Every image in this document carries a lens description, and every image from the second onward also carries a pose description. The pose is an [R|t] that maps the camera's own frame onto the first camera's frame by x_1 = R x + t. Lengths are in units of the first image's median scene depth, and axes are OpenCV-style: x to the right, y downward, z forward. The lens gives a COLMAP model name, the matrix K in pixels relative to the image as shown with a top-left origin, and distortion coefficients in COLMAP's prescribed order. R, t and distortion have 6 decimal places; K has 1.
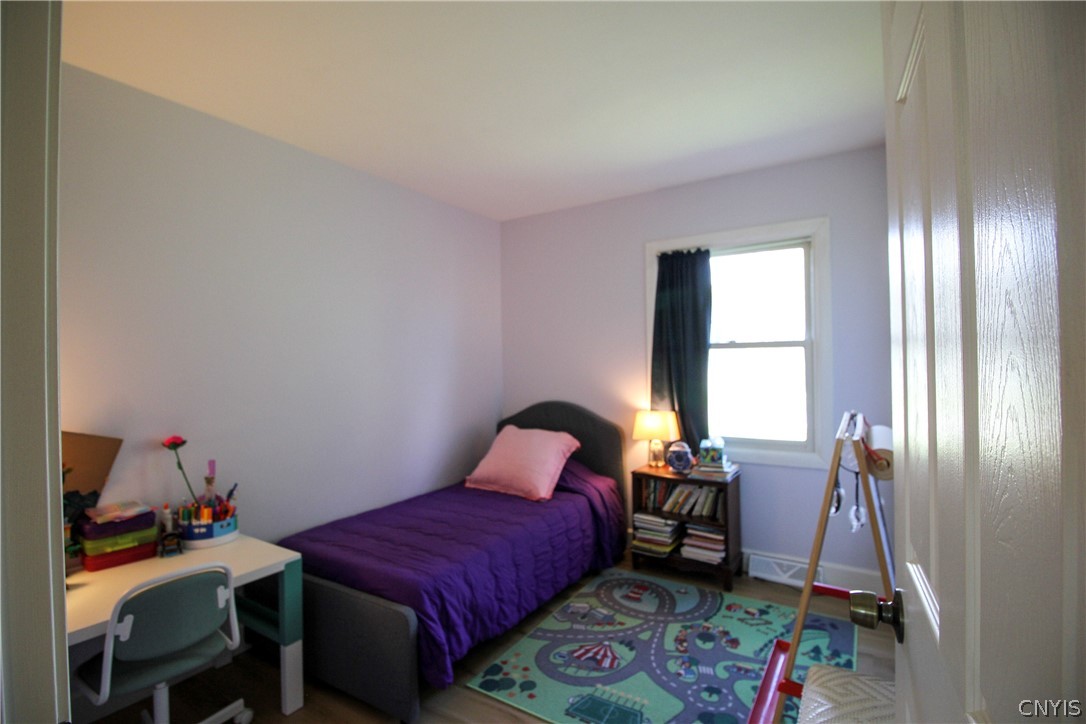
lens RADIAL K [[506.2, 0, 540.9], [0, 506.2, 356.9], [0, 0, 1]] dist [-0.014208, -0.000291]
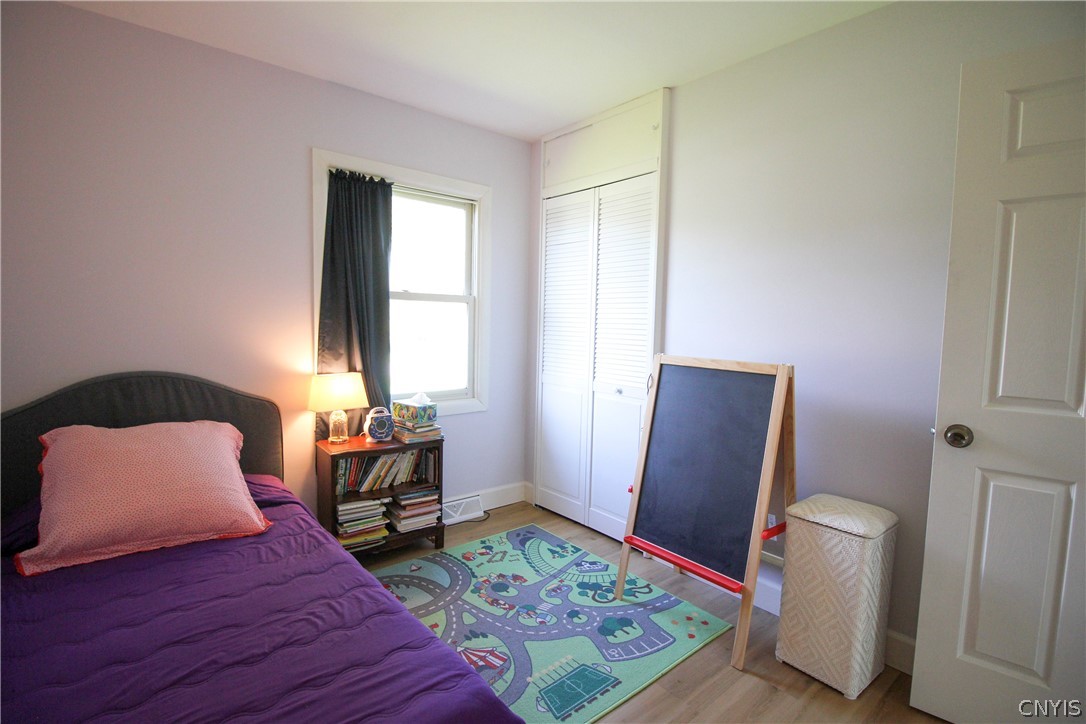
lens RADIAL K [[511.7, 0, 543.0], [0, 511.7, 362.0], [0, 0, 1]] dist [-0.000586, -0.010923]
pose [[0.308904, -0.054290, 0.949542, -0.481157], [-0.032939, 0.997160, 0.067728, 0.028289], [-0.950523, -0.052199, 0.306238, 0.509844]]
